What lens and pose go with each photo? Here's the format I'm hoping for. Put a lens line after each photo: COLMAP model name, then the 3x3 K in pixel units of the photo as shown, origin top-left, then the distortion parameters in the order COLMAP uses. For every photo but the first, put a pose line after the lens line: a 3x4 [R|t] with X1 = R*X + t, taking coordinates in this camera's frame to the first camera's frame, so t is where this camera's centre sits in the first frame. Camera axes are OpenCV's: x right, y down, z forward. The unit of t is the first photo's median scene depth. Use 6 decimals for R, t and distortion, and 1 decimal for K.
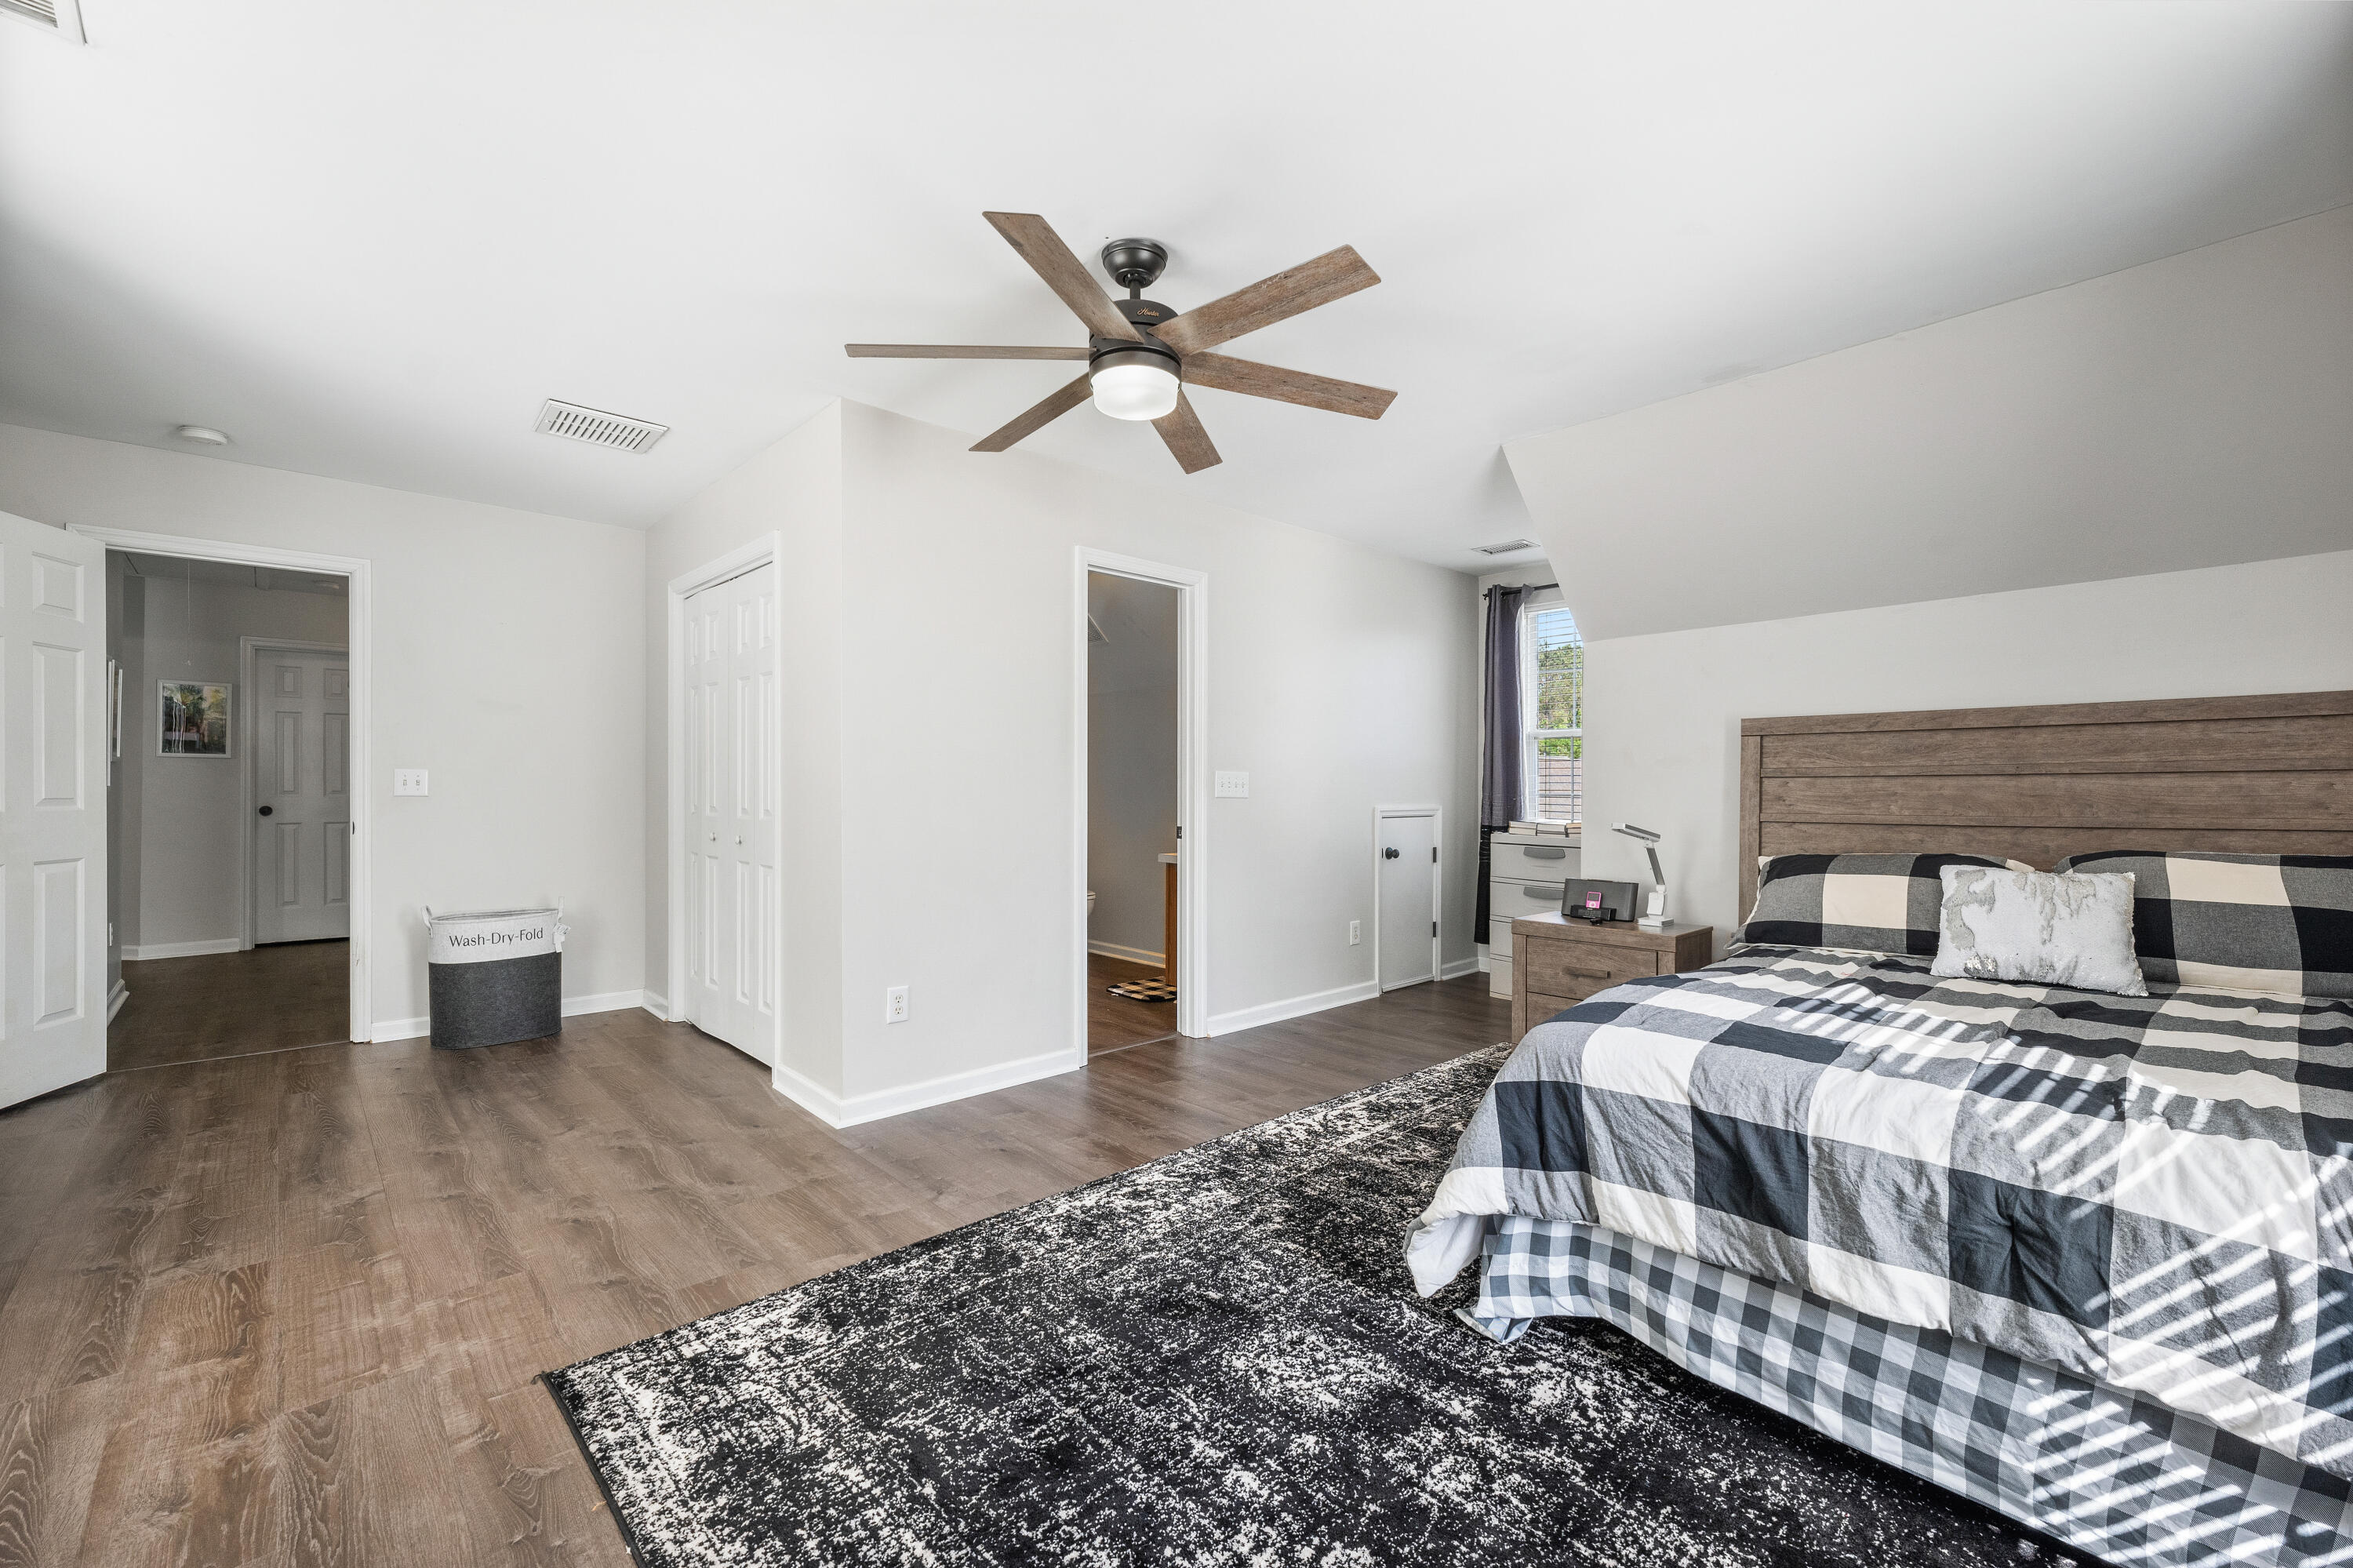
lens RADIAL K [[975.6, 0, 1141.9], [0, 975.6, 774.9], [0, 0, 1]] dist [0.002825, -0.000716]
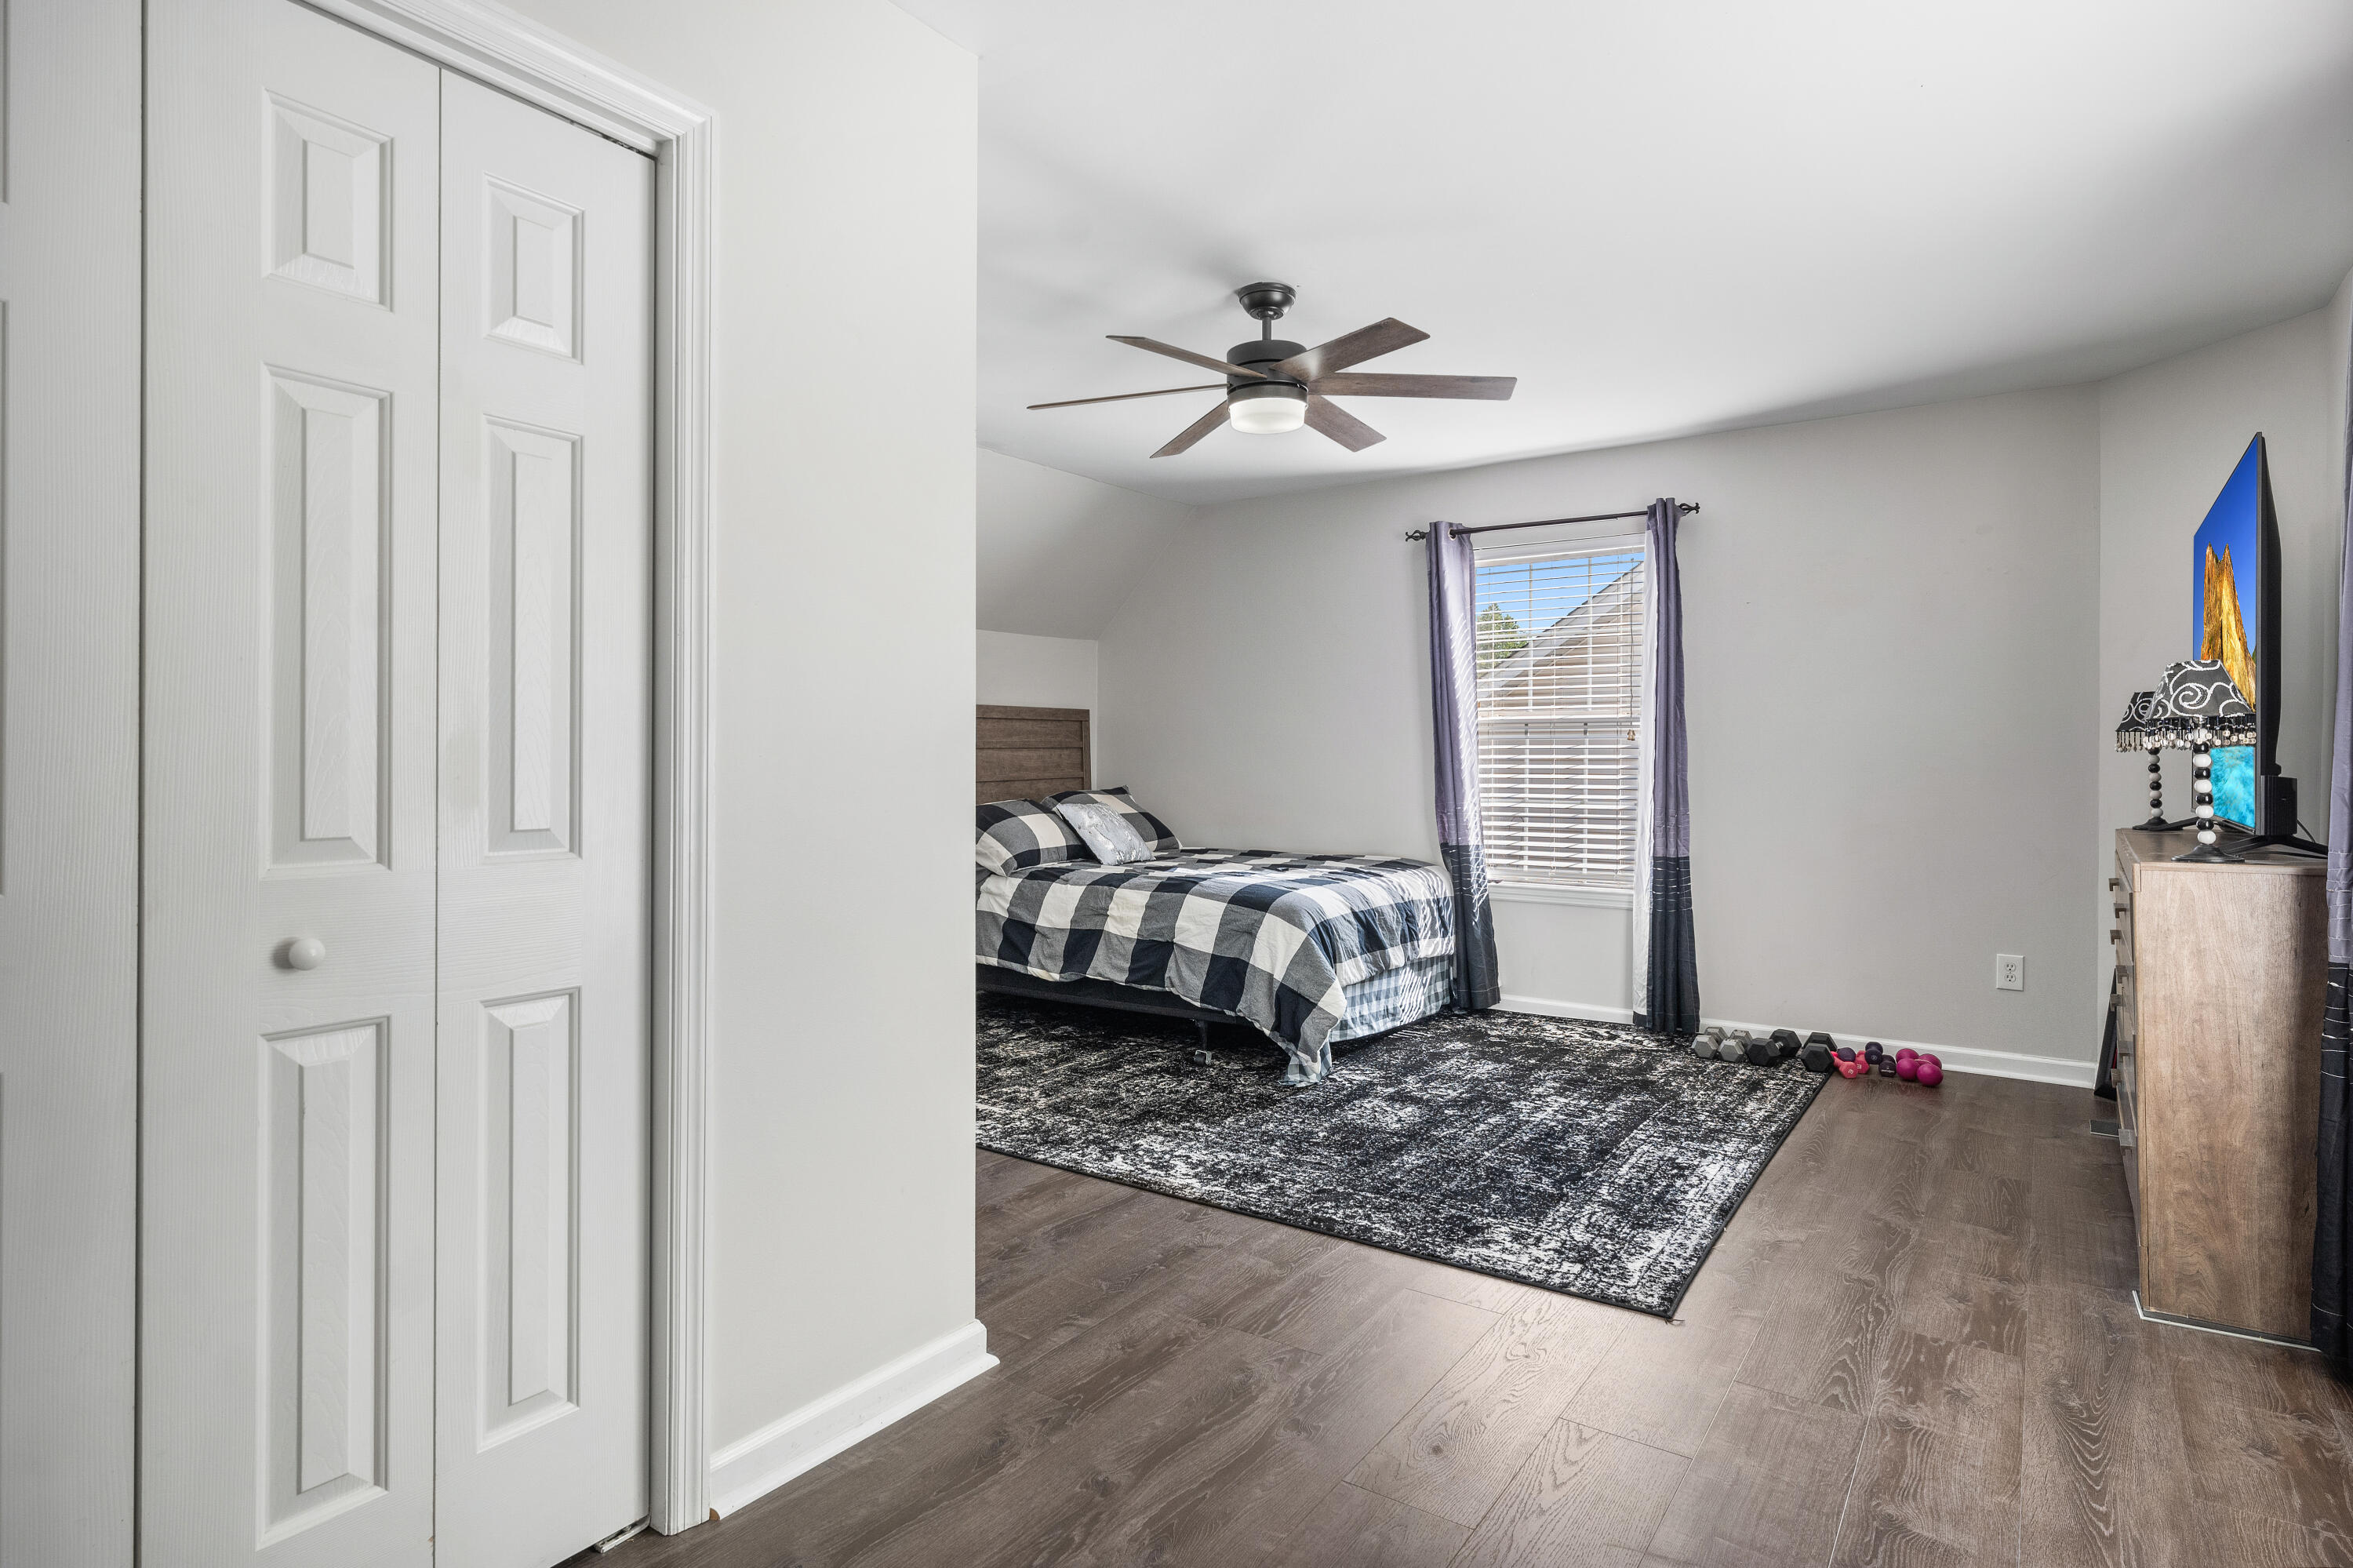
lens RADIAL K [[1305.4, 0, 1188.6], [0, 1305.4, 782.9], [0, 0, 1]] dist [0.002315, -0.001823]
pose [[-0.261105, -0.022088, 0.965058, -1.682603], [-0.013143, 0.999727, 0.019325, 0.014402], [-0.965221, -0.007638, -0.261324, 1.726589]]
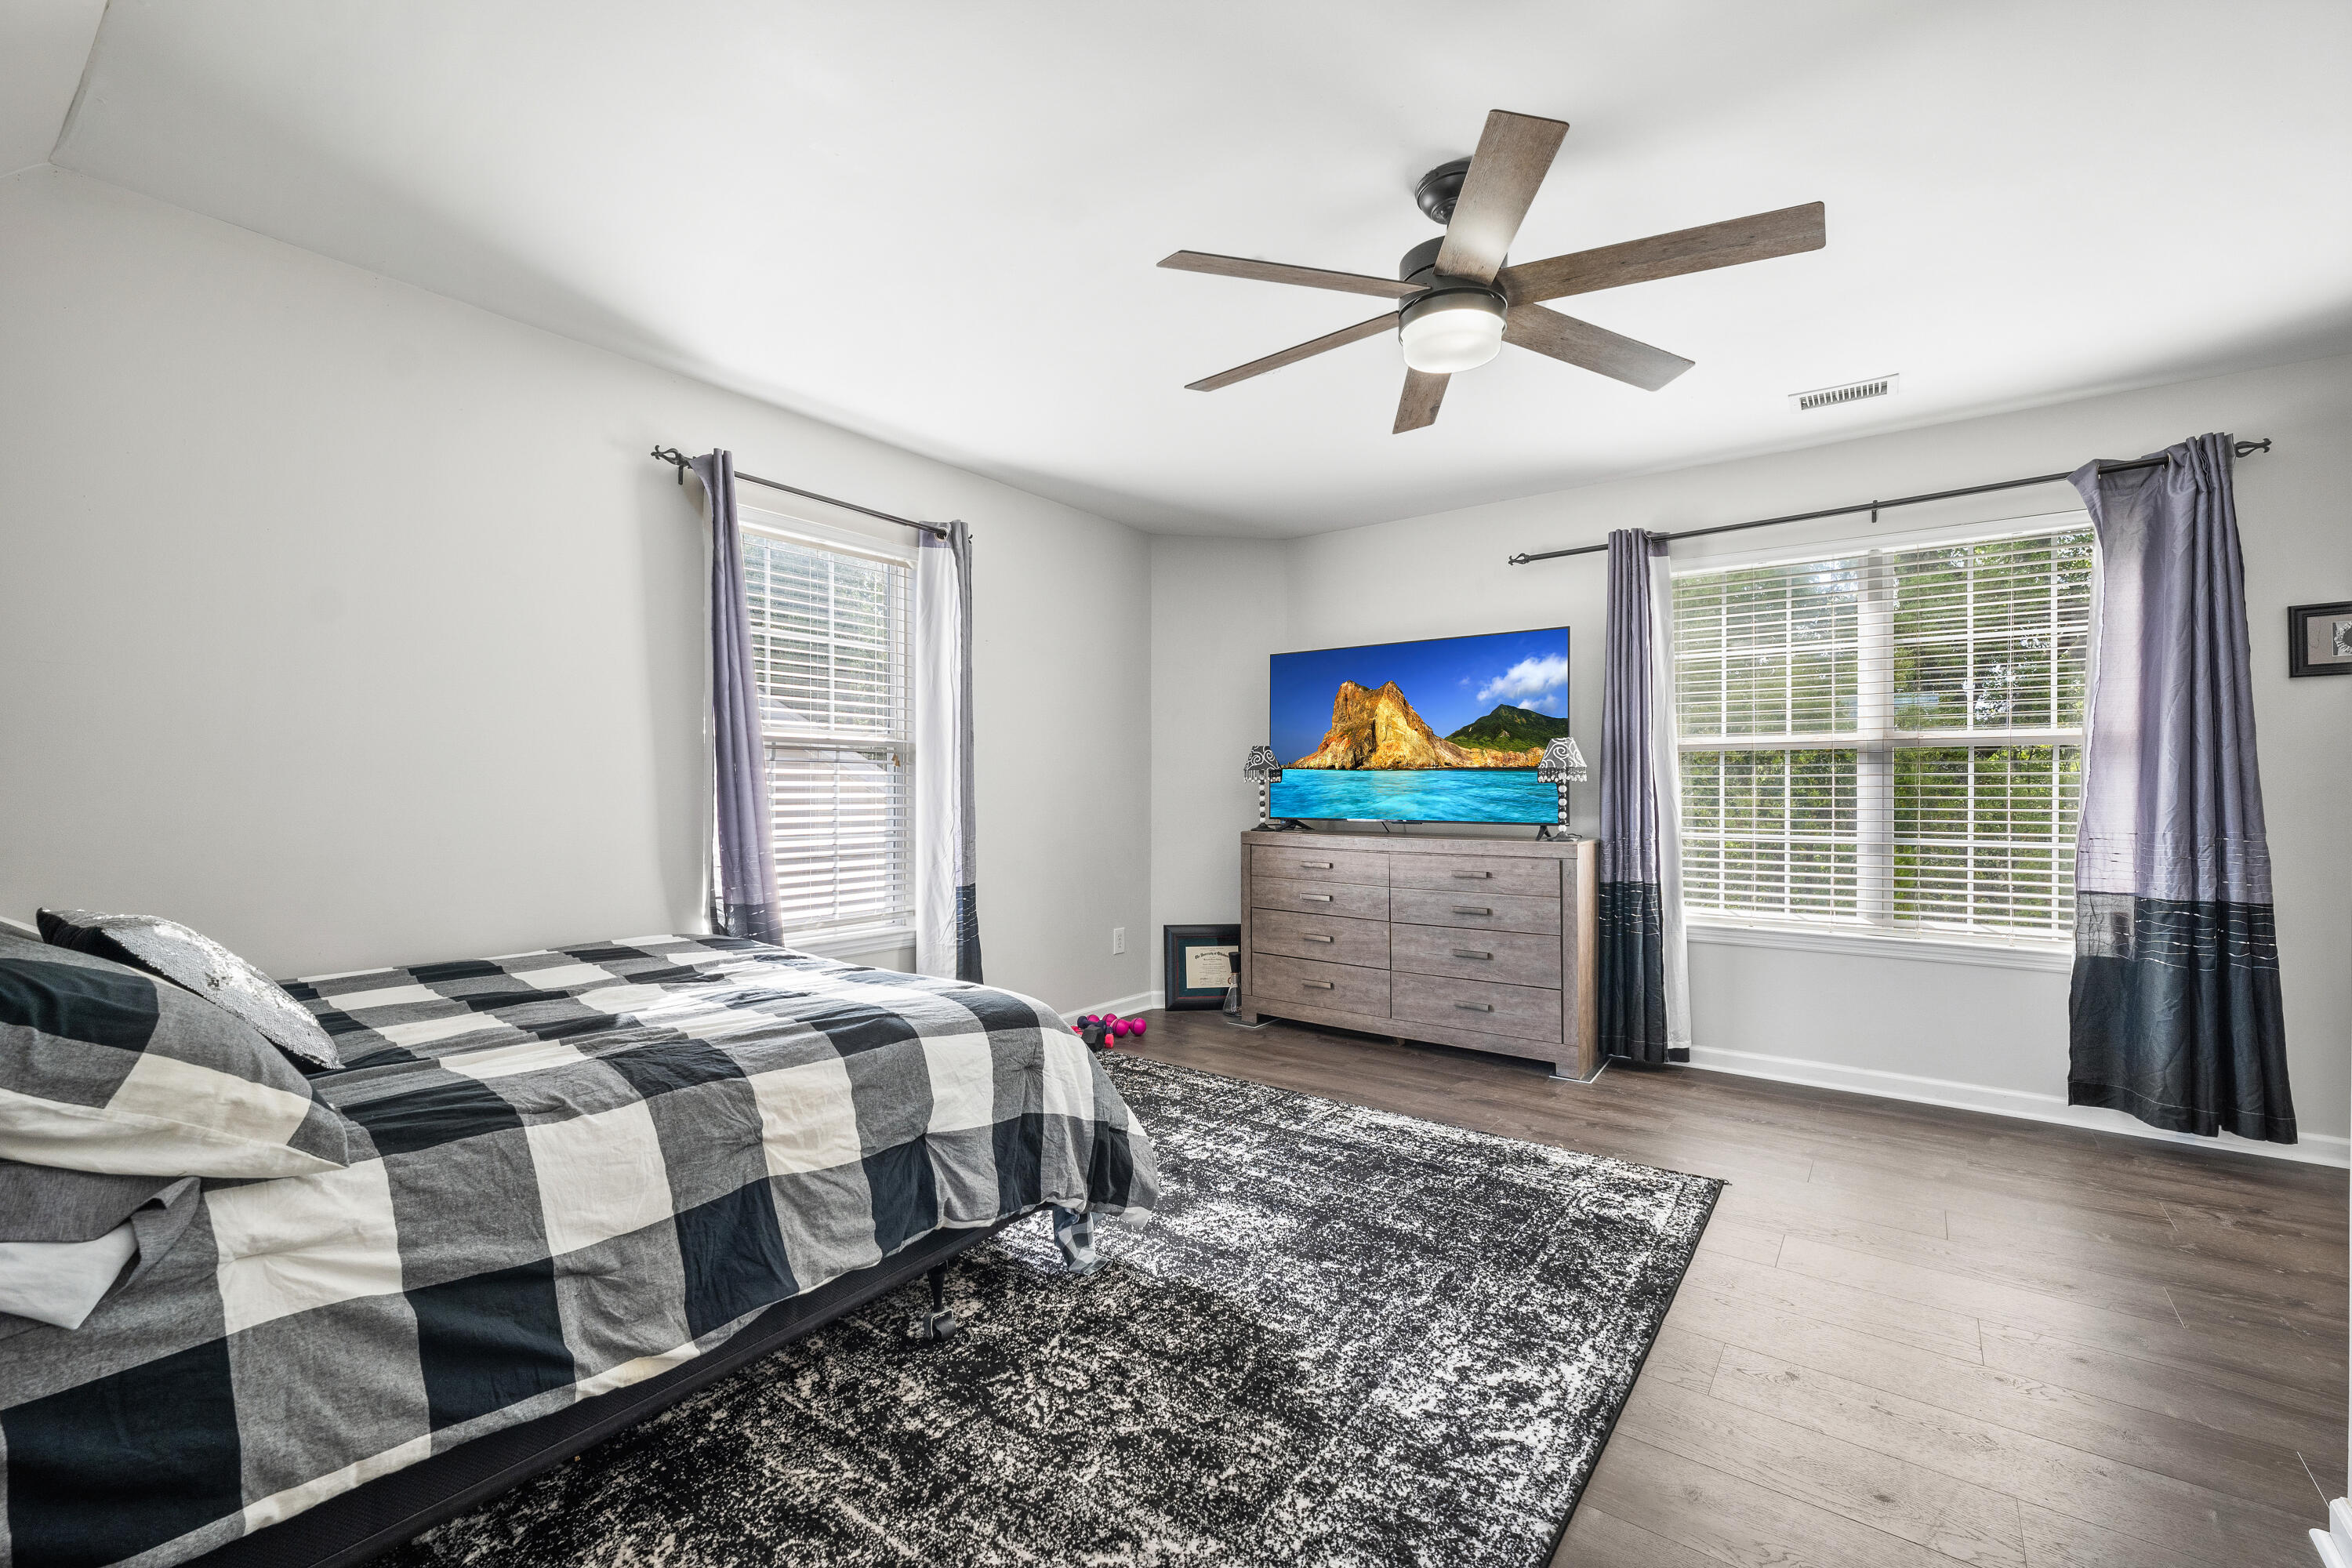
lens RADIAL K [[975.1, 0, 1207.1], [0, 975.1, 795.8], [0, 0, 1]] dist [0.002825, -0.000716]
pose [[-0.970544, -0.005363, -0.240863, 0.481264], [-0.003948, 0.999972, -0.006355, 0.031507], [0.240890, -0.005217, -0.970538, 2.086767]]
